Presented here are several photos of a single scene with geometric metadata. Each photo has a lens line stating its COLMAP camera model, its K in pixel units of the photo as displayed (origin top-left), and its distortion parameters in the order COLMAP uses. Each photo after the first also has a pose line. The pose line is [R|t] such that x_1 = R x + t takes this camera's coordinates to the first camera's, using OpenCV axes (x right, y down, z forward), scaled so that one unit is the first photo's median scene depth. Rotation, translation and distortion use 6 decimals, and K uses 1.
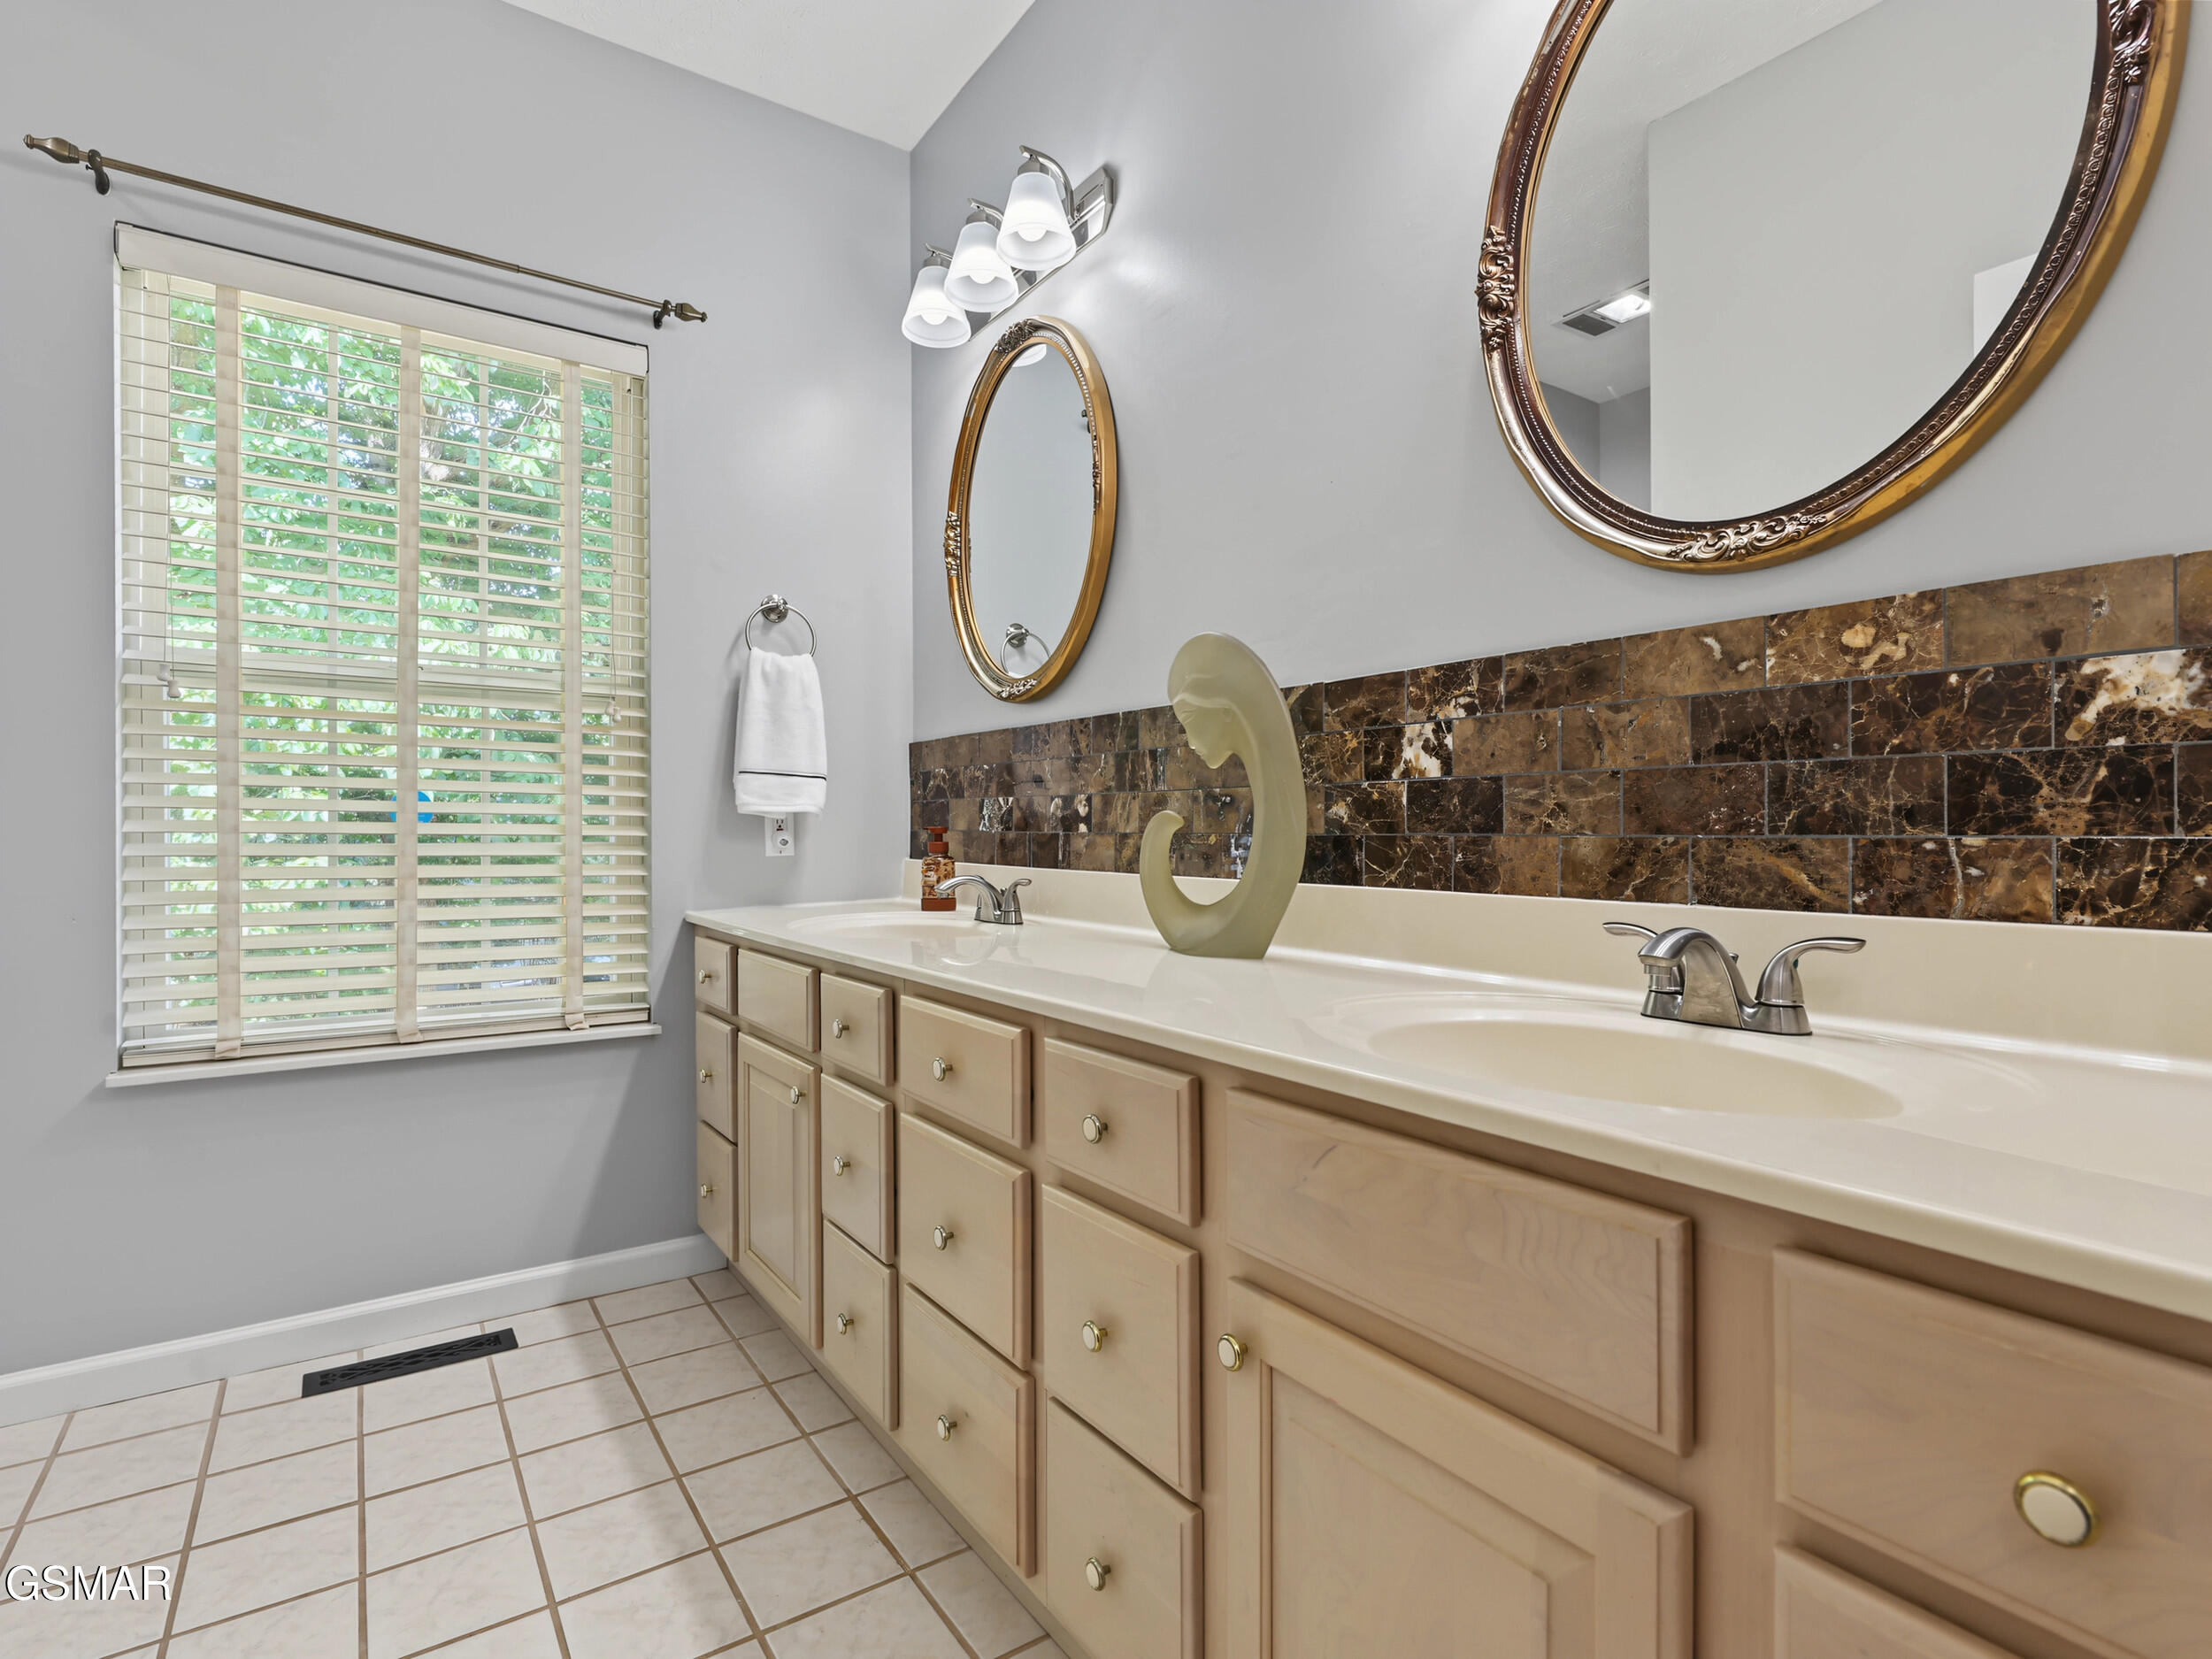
lens RADIAL K [[1101.6, 0, 1106.6], [0, 1101.6, 850.5], [0, 0, 1]] dist [0.004505, -0.000150]
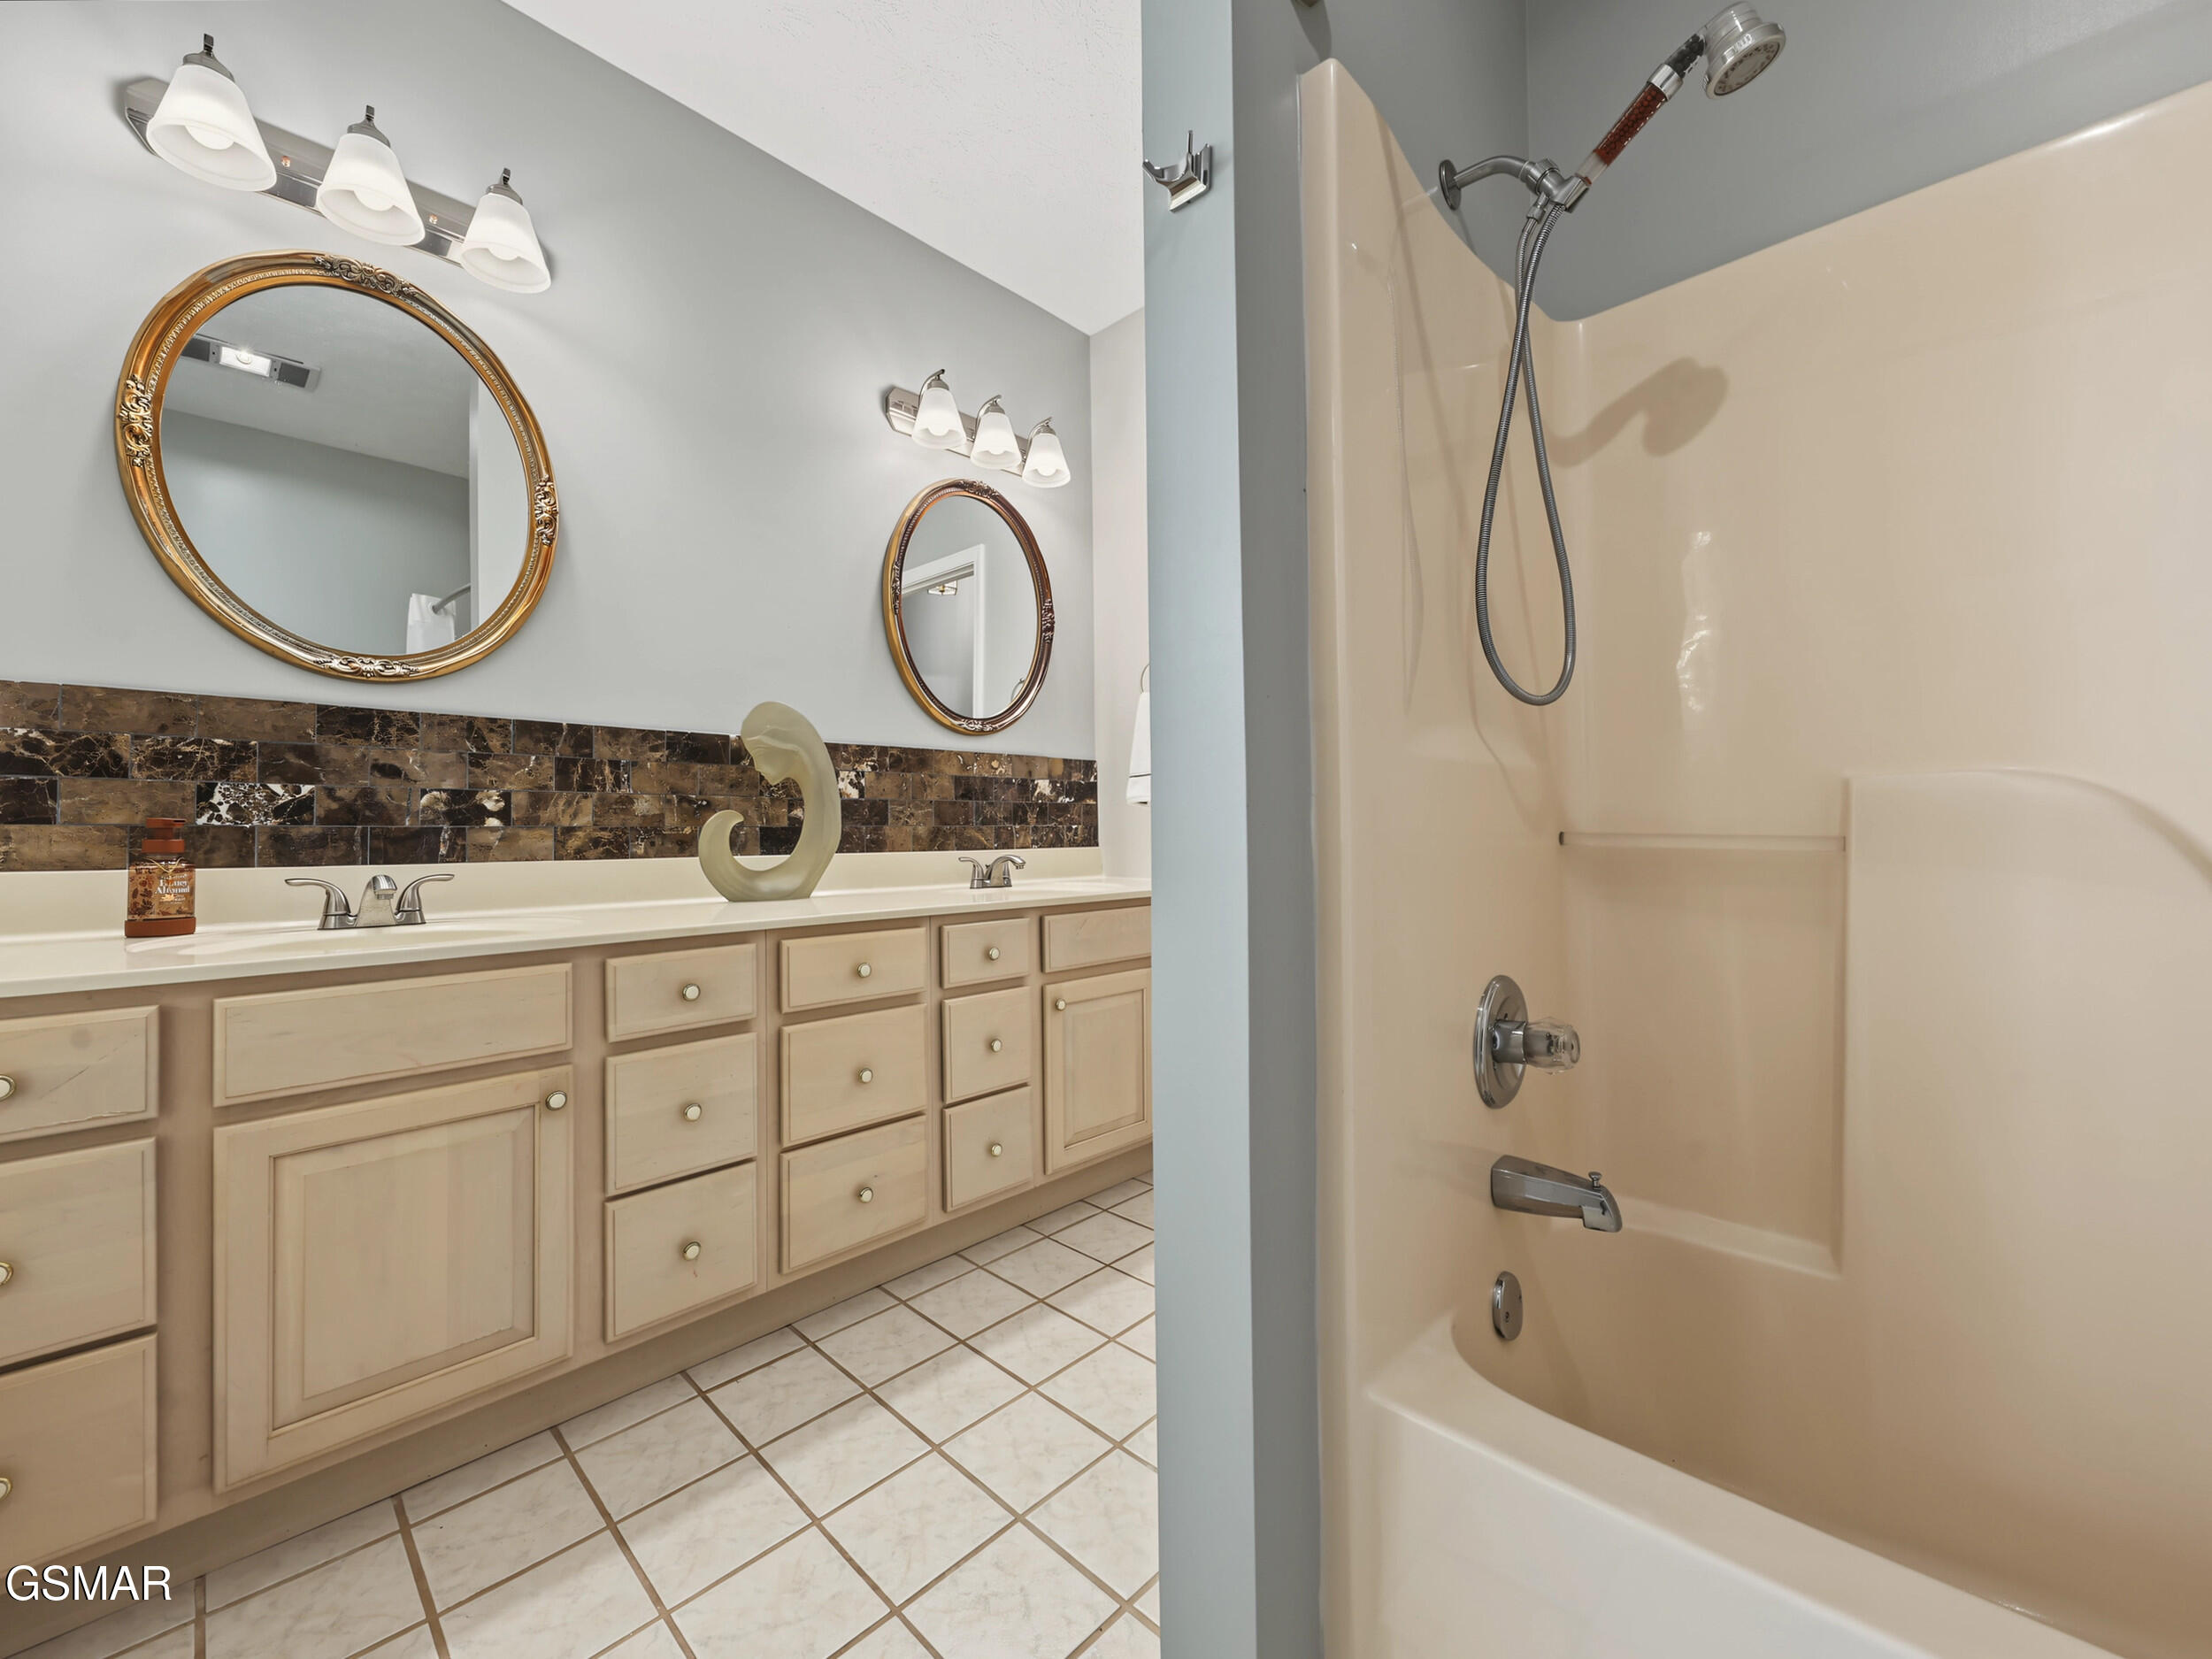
lens RADIAL K [[874.7, 0, 1108.2], [0, 874.7, 817.8], [0, 0, 1]] dist [0.003715, 0.000536]
pose [[-0.183945, 0.007018, 0.982911, -1.375430], [0.019033, 0.999812, -0.003576, -0.014664], [-0.982752, 0.018050, -0.184044, 0.827287]]
